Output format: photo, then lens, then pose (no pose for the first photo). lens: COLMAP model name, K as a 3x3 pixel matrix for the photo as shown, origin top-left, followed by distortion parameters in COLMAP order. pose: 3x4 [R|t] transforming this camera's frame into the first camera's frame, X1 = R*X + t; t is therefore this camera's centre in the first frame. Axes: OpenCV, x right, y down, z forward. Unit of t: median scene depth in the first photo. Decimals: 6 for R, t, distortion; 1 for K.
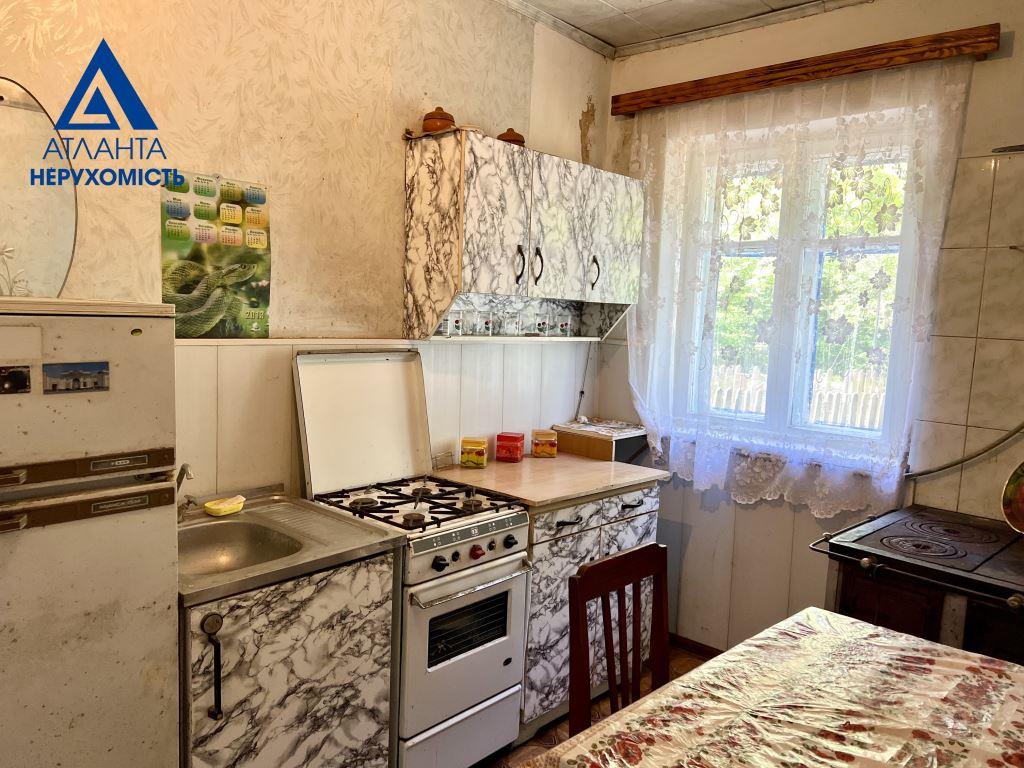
lens RADIAL K [[771.3, 0, 503.7], [0, 771.3, 398.7], [0, 0, 1]] dist [0.071067, -0.070201]
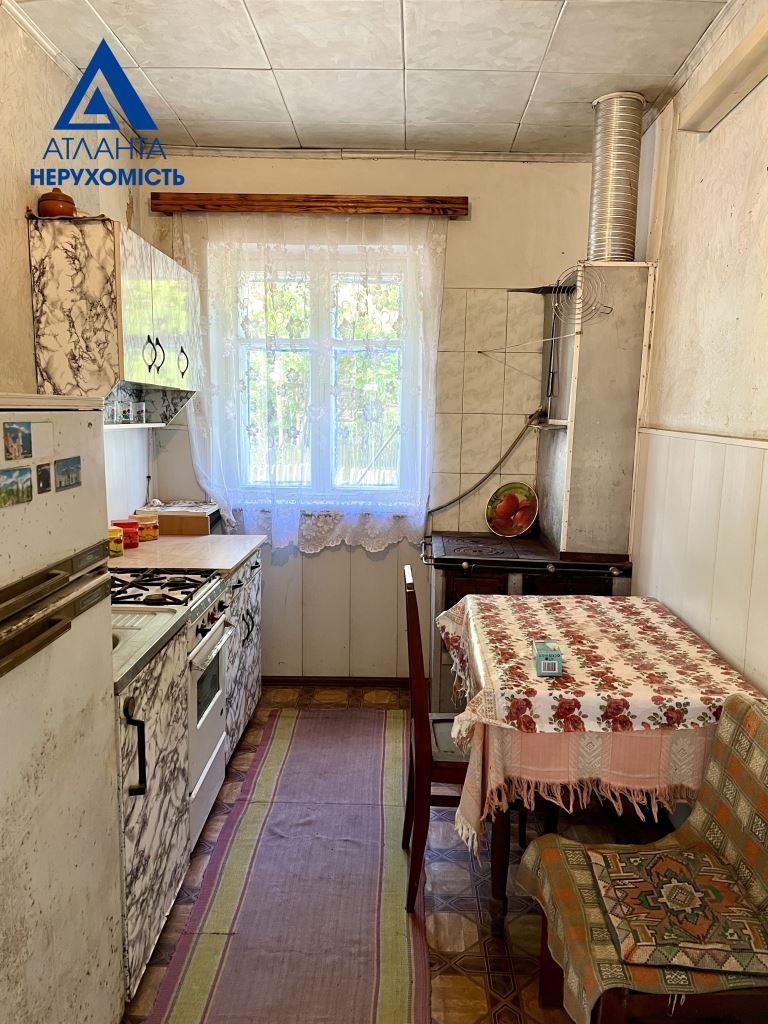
lens RADIAL K [[771.3, 0, 380.6], [0, 771.3, 527.0], [0, 0, 1]] dist [0.071067, -0.070201]
pose [[0.746839, -0.126642, 0.652835, -0.479455], [0.091355, 0.991930, 0.087912, -0.005978], [-0.658700, -0.006016, 0.752382, 0.000190]]
